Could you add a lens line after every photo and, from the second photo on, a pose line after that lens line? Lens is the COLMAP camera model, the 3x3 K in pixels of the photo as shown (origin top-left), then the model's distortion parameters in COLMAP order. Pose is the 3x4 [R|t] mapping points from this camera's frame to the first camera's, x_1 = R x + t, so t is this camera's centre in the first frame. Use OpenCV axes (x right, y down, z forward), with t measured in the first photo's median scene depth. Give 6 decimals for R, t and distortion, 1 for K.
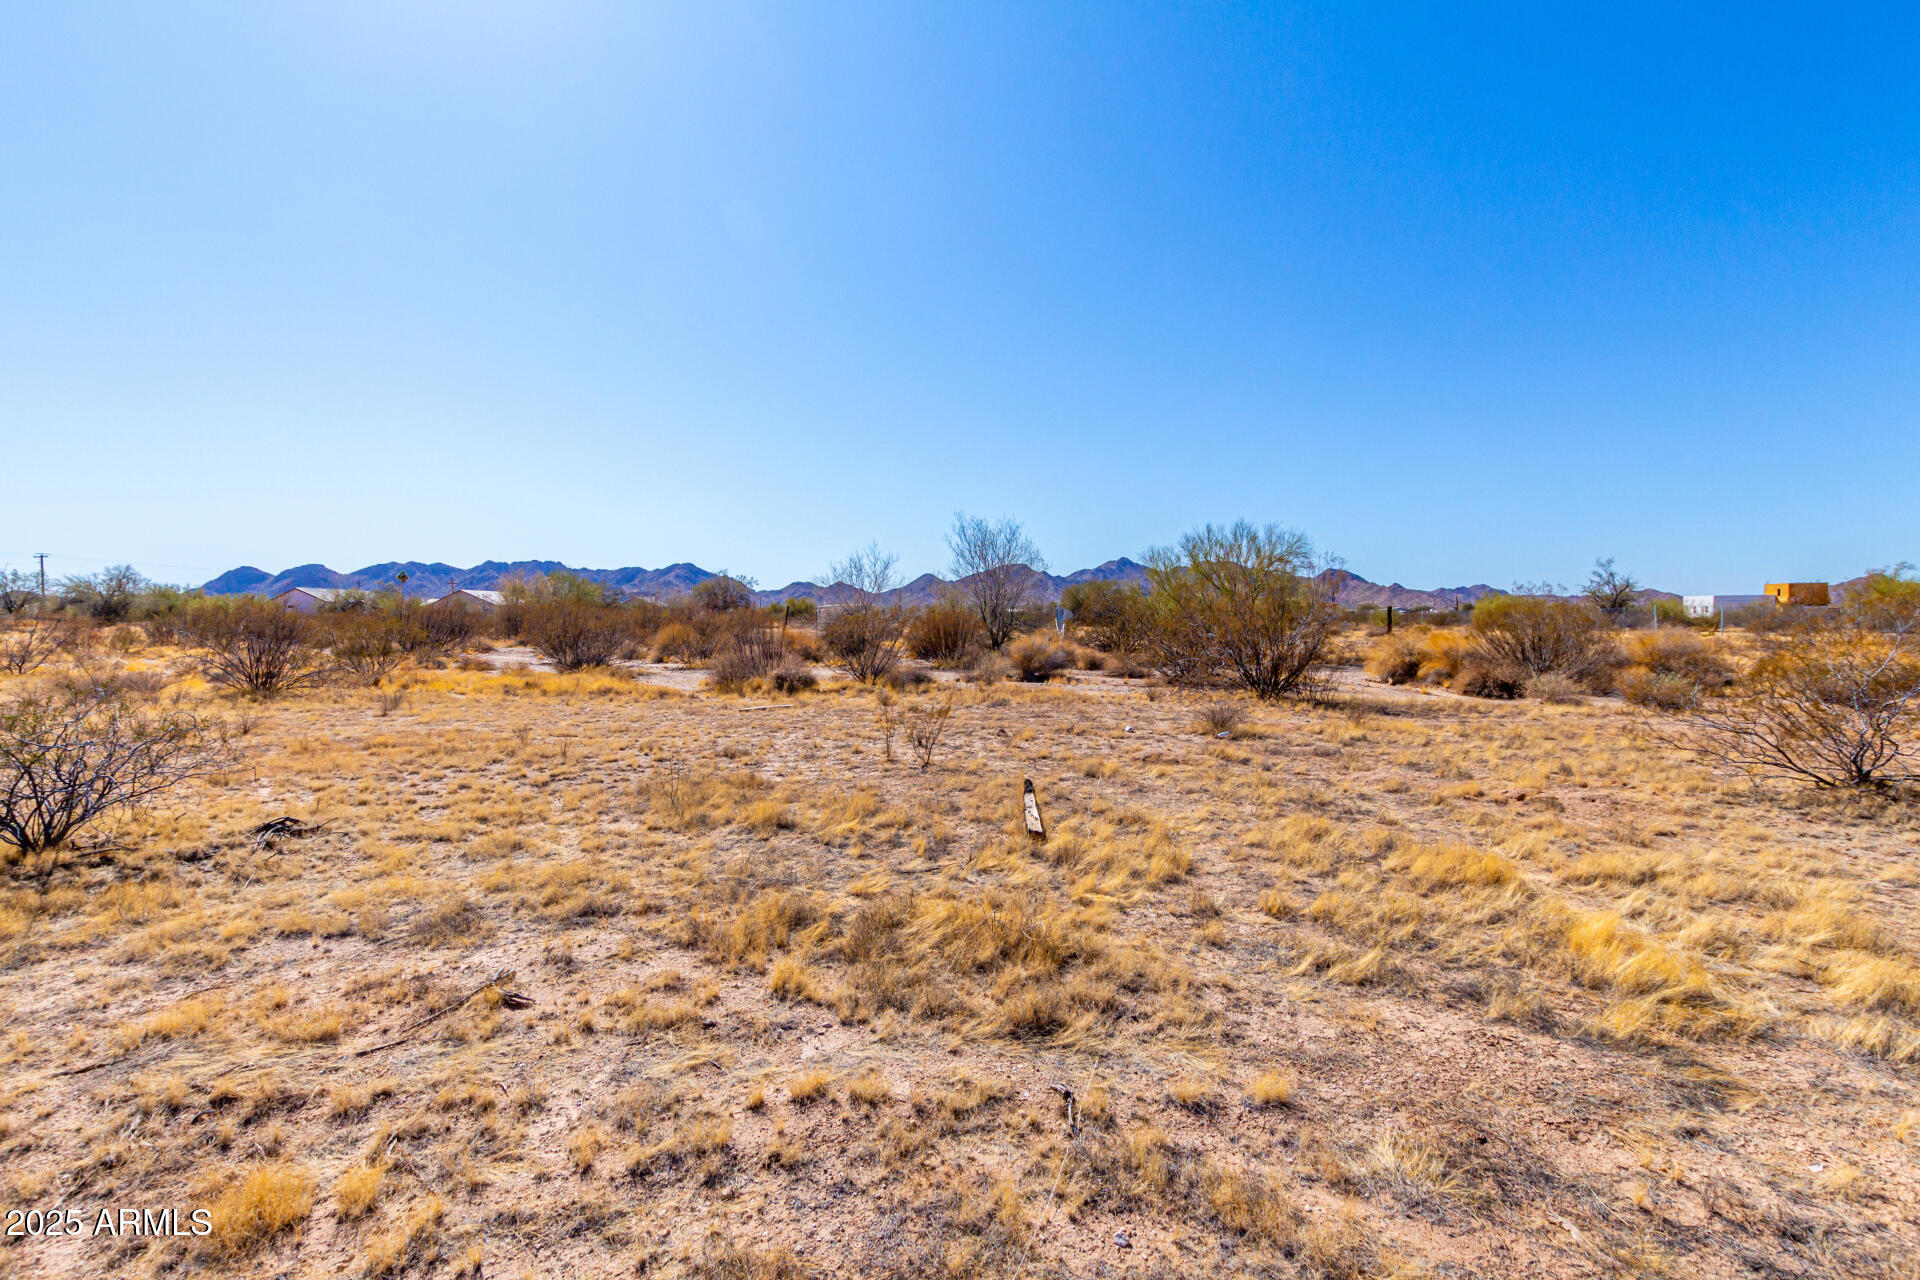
lens RADIAL K [[876.5, 0, 961.0], [0, 876.5, 635.6], [0, 0, 1]] dist [0.011068, -0.004198]
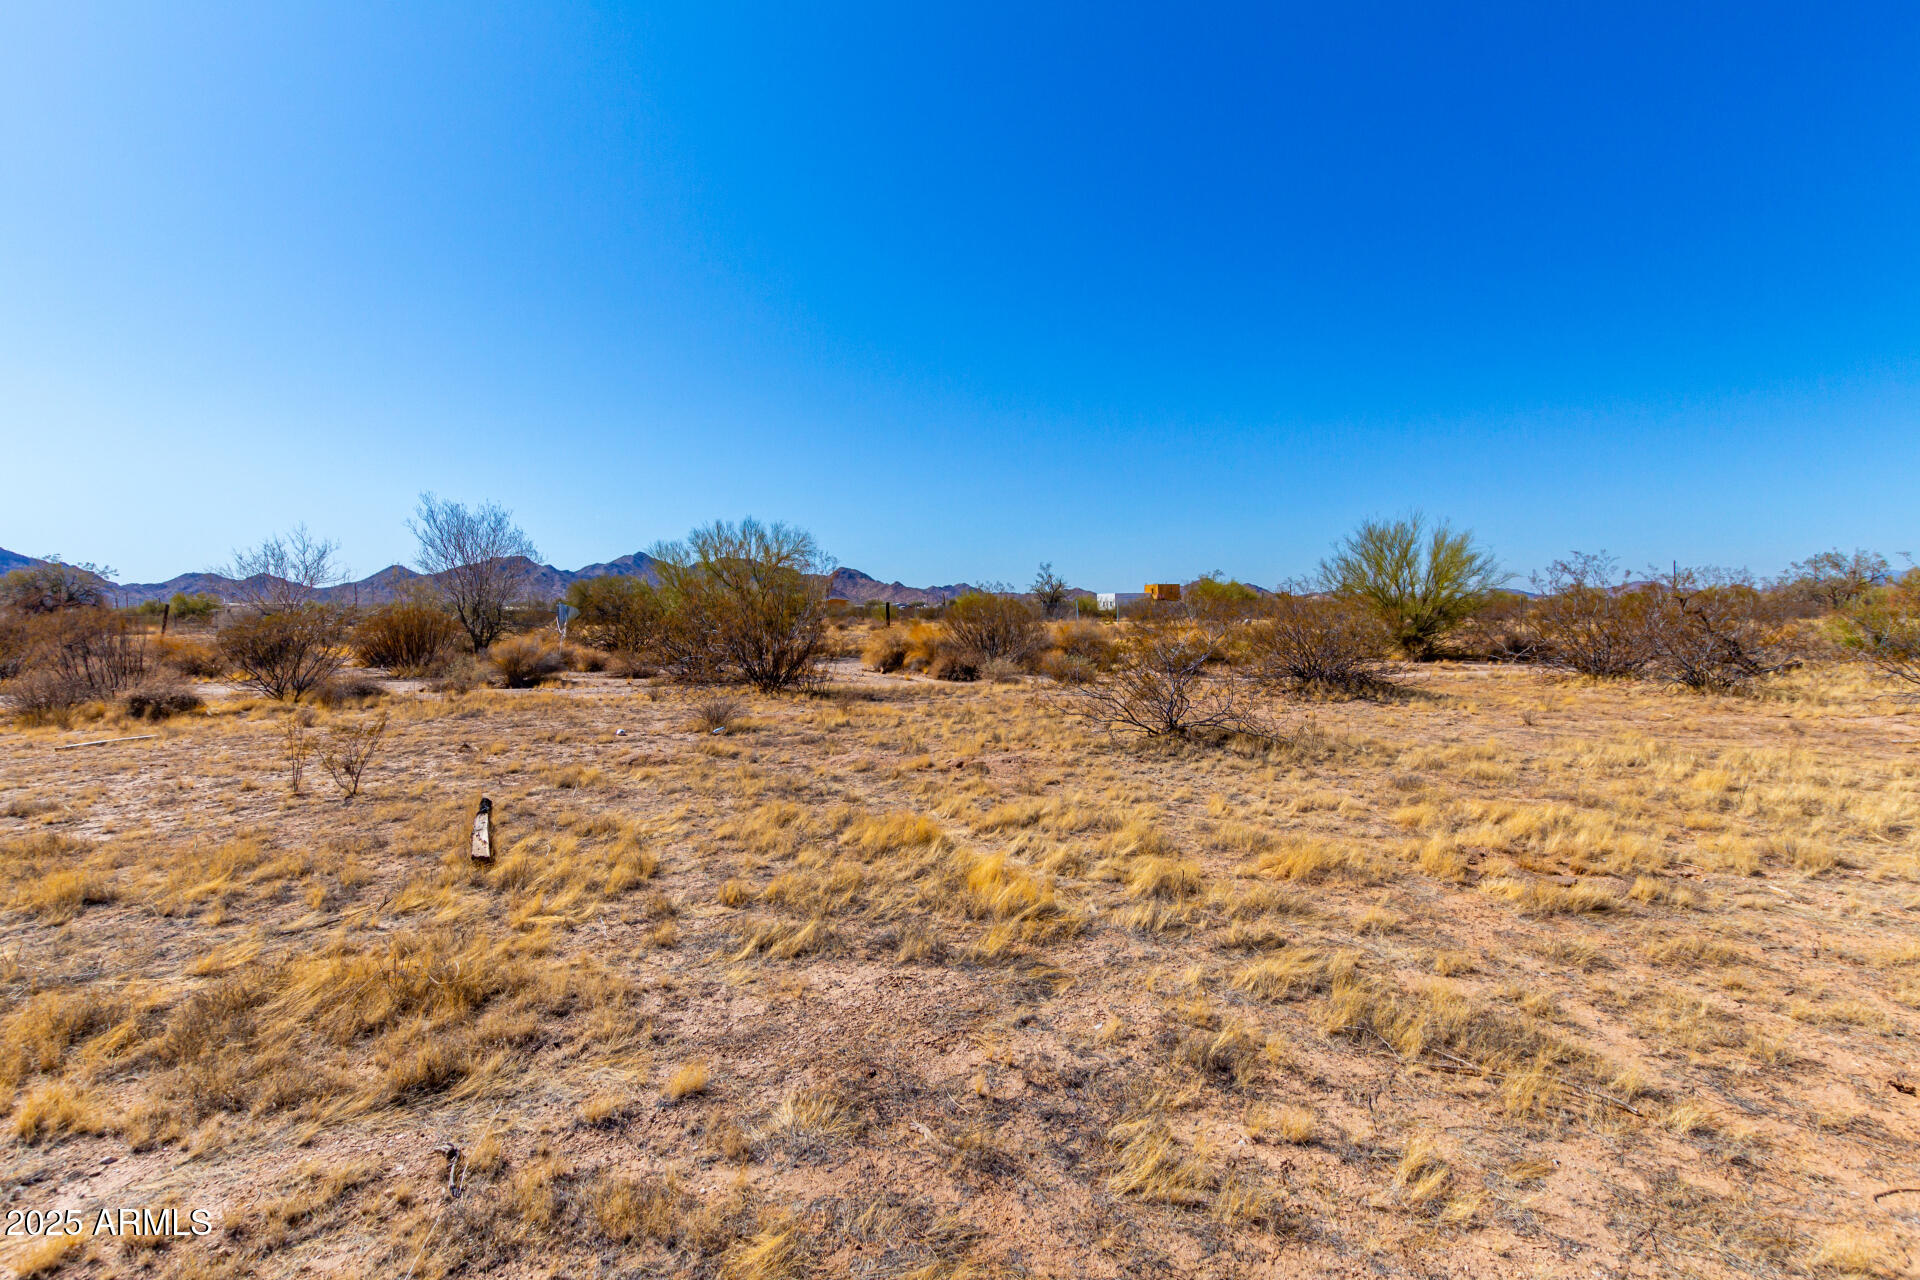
lens RADIAL K [[876.5, 0, 960.6], [0, 876.5, 638.6], [0, 0, 1]] dist [0.011068, -0.004198]
pose [[0.862437, -0.024220, 0.505584, 0.056547], [0.020609, 0.999706, 0.012736, 0.000748], [-0.505744, -0.000565, 0.862683, -0.012420]]
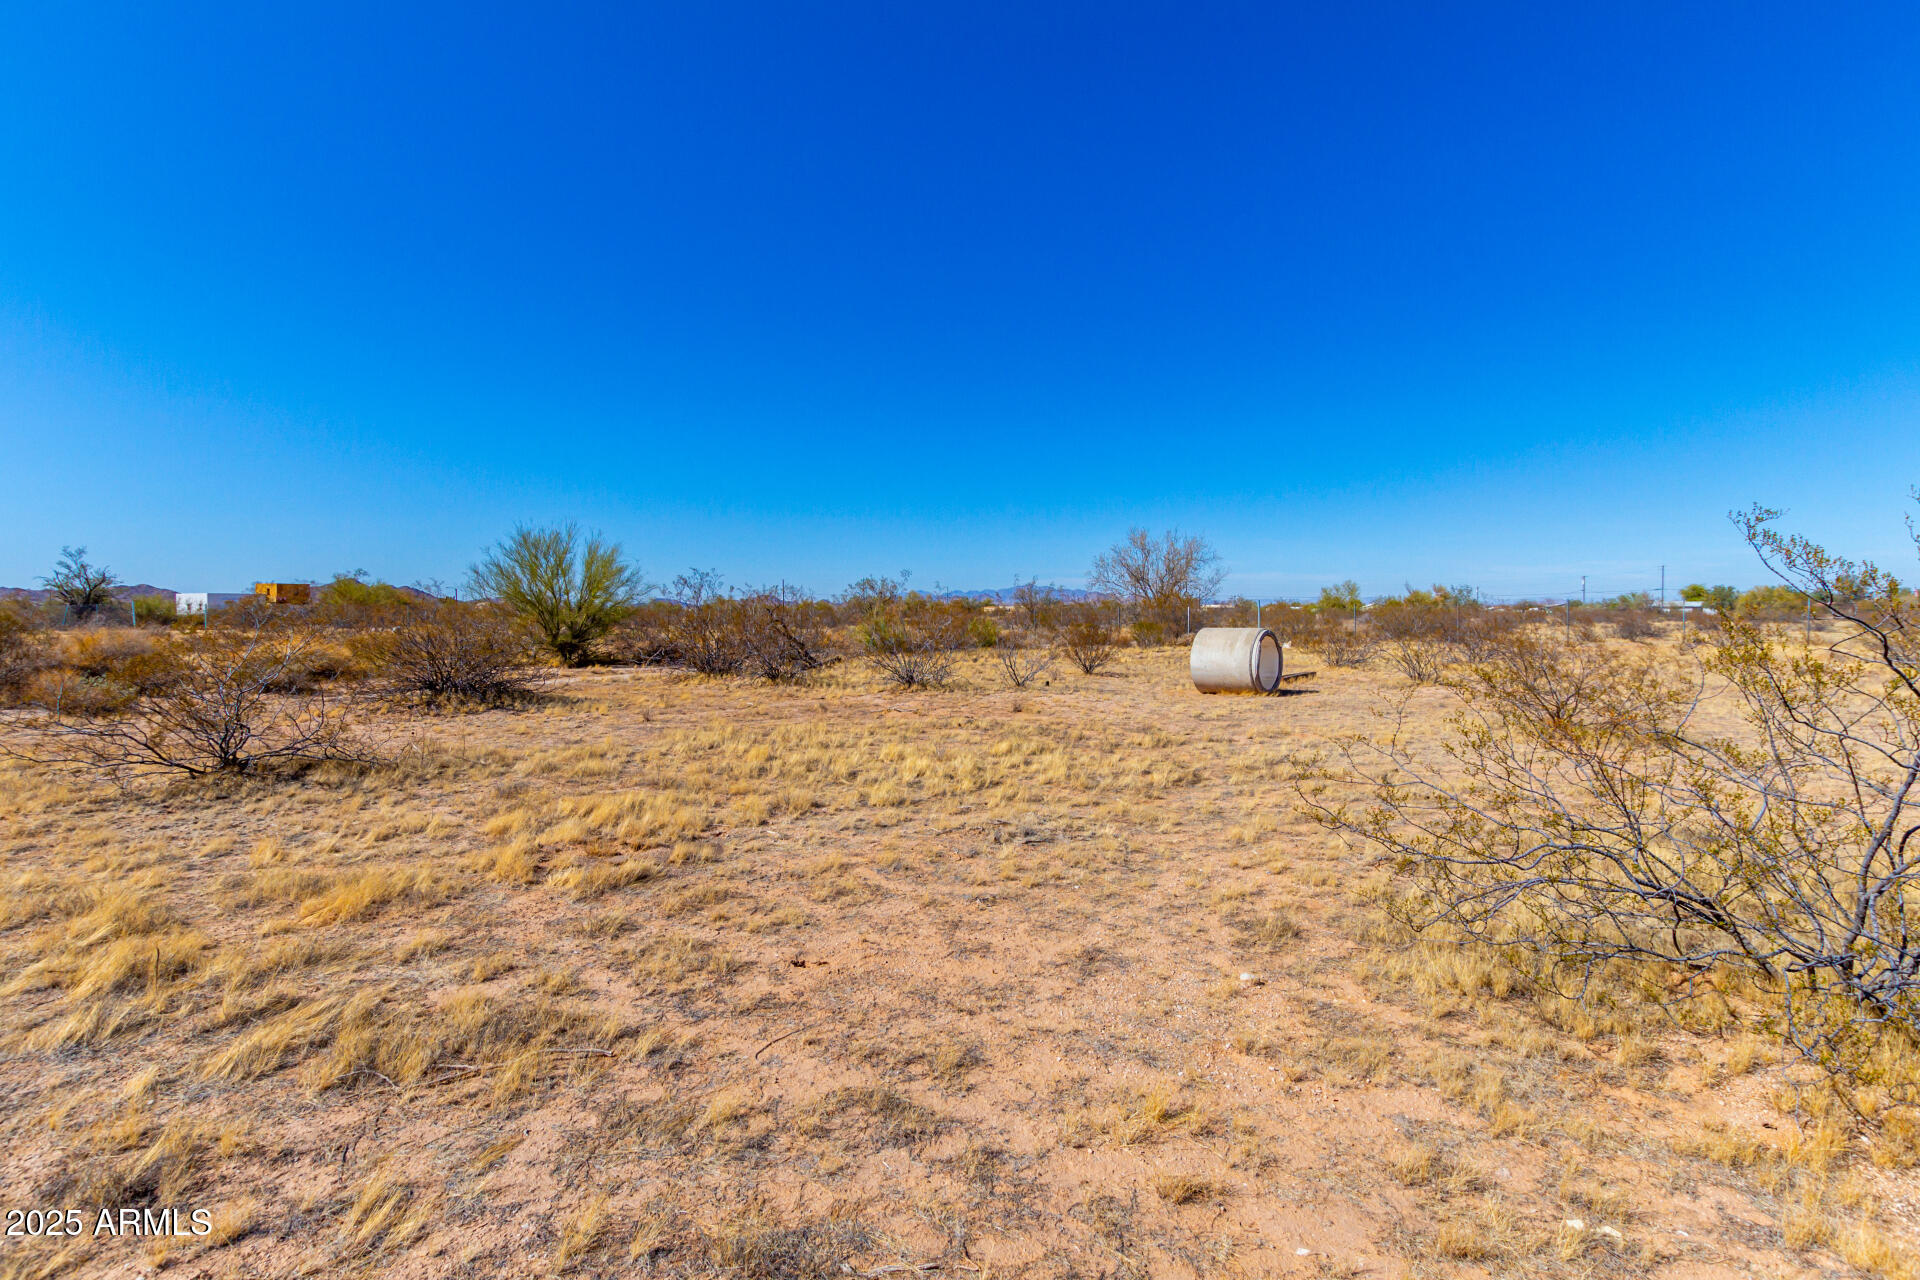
lens RADIAL K [[876.5, 0, 959.3], [0, 876.5, 643.5], [0, 0, 1]] dist [0.011068, -0.004198]
pose [[0.161963, -0.033196, 0.986238, 0.103772], [0.021787, 0.999311, 0.030058, 0.001723], [-0.986556, 0.016619, 0.162575, -0.087653]]
